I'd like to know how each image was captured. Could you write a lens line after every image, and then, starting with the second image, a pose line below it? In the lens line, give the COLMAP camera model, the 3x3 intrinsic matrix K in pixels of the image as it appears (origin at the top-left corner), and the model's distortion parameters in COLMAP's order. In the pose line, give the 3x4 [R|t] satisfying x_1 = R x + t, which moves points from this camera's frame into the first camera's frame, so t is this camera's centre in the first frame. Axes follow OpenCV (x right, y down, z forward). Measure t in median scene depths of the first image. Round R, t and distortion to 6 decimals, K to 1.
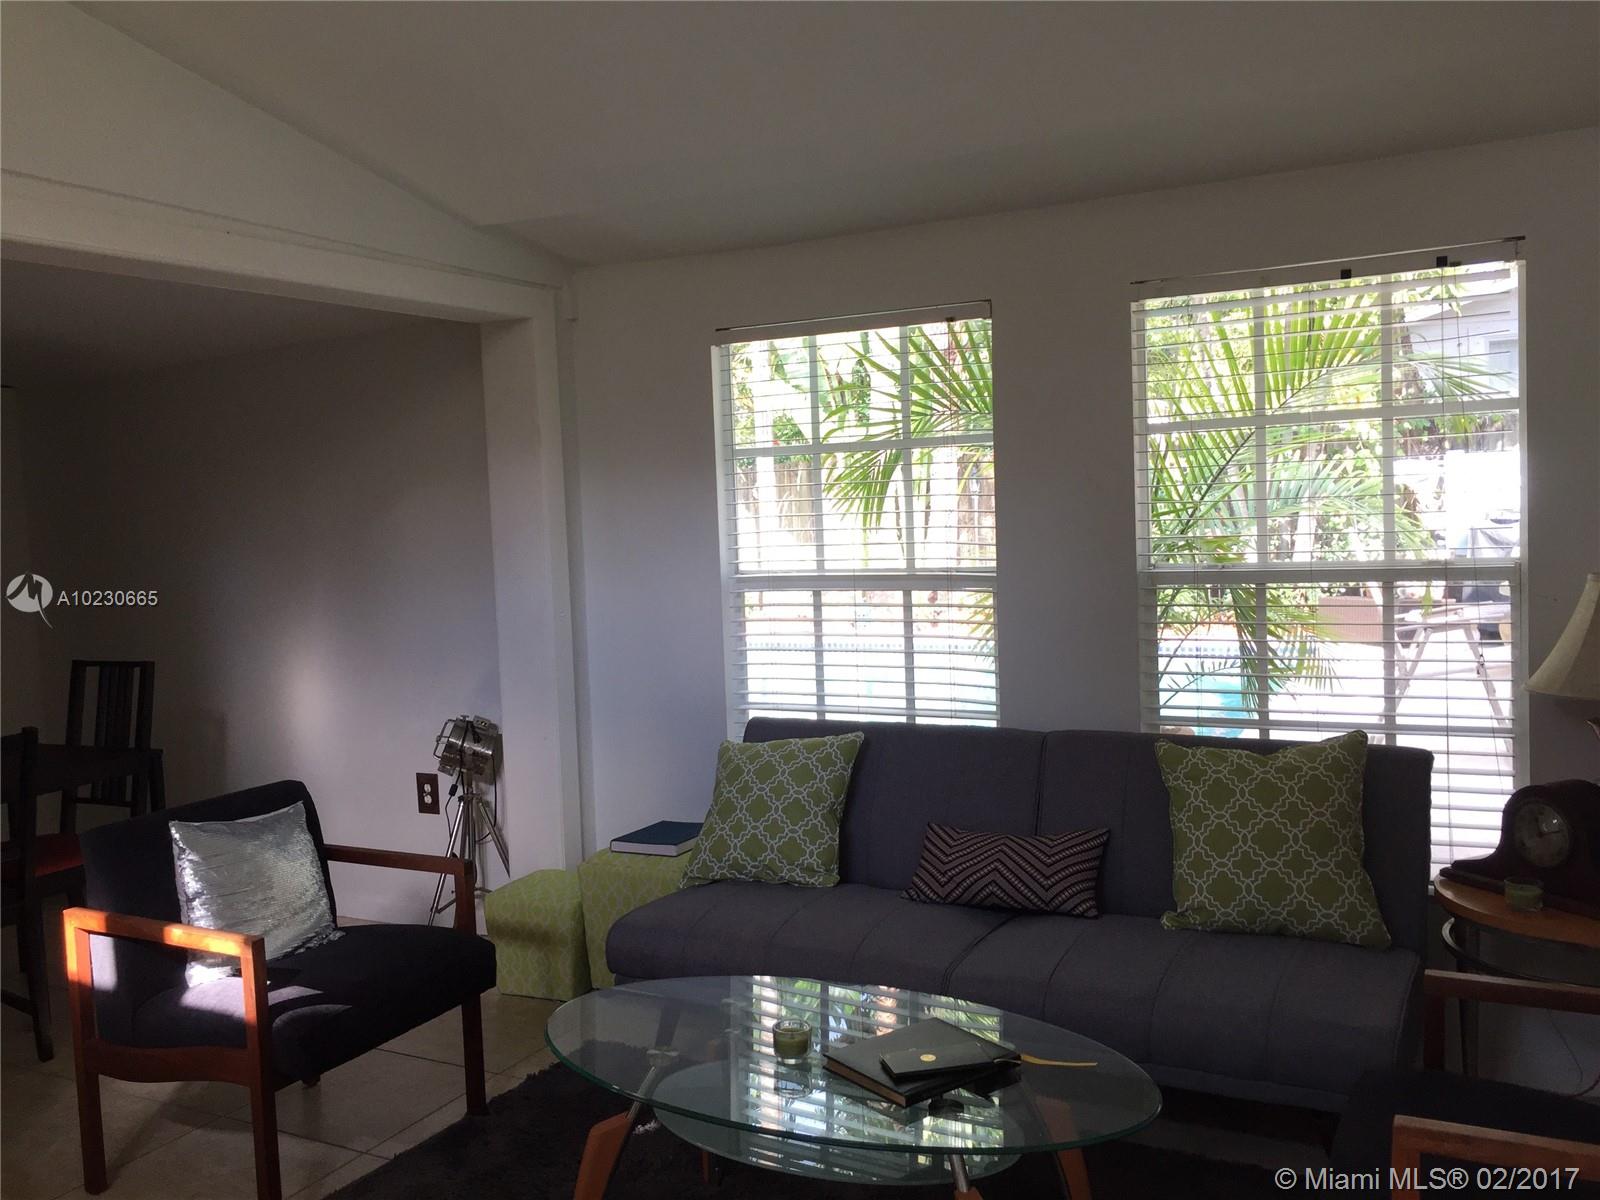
lens RADIAL K [[1349.3, 0, 800.0], [0, 1349.3, 600.0], [0, 0, 1]] dist [-0.011555, -0.003330]
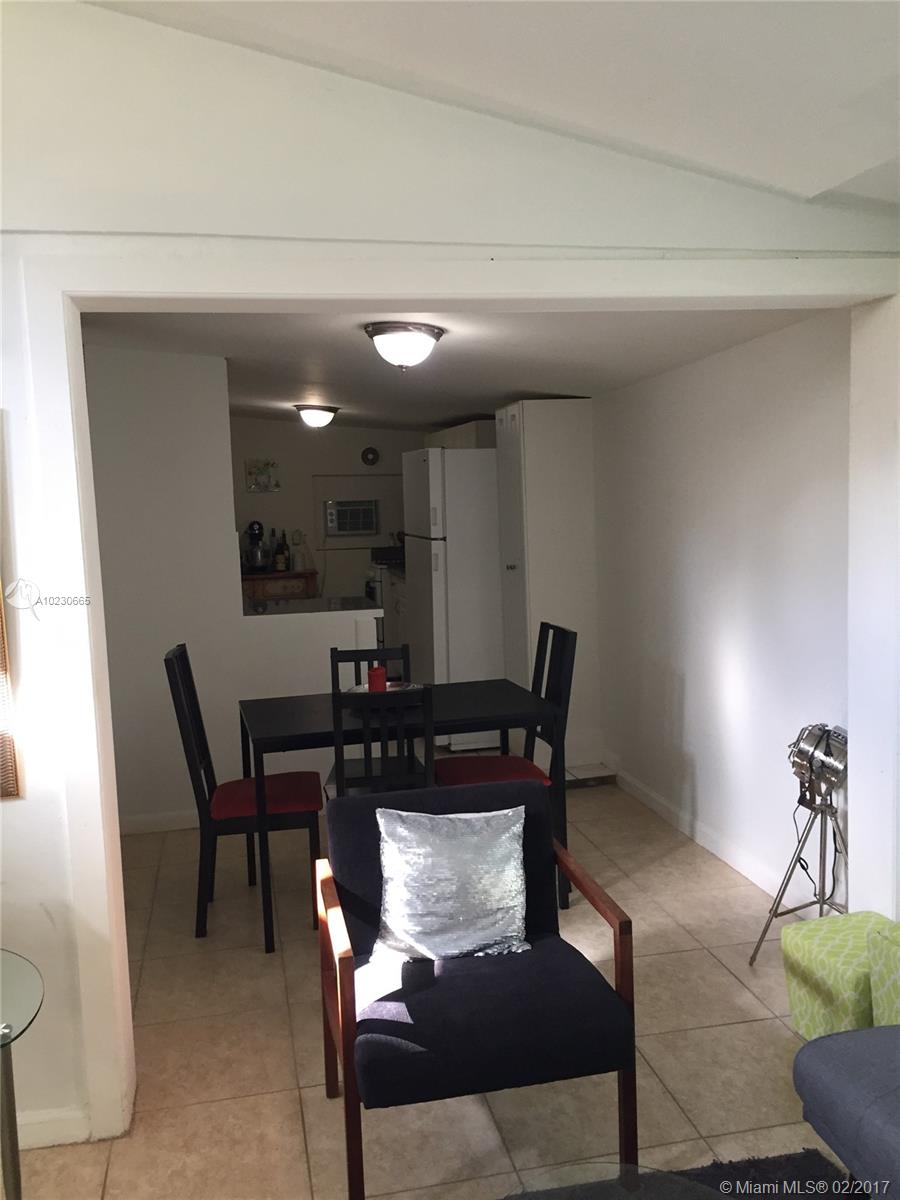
lens RADIAL K [[1012.0, 0, 450.0], [0, 1012.0, 600.0], [0, 0, 1]] dist [-0.011555, -0.003330]
pose [[0.632249, 0.100594, -0.768207, 0.143031], [-0.046852, 0.994685, 0.091691, -0.063285], [0.773347, -0.021980, 0.633601, 0.382952]]
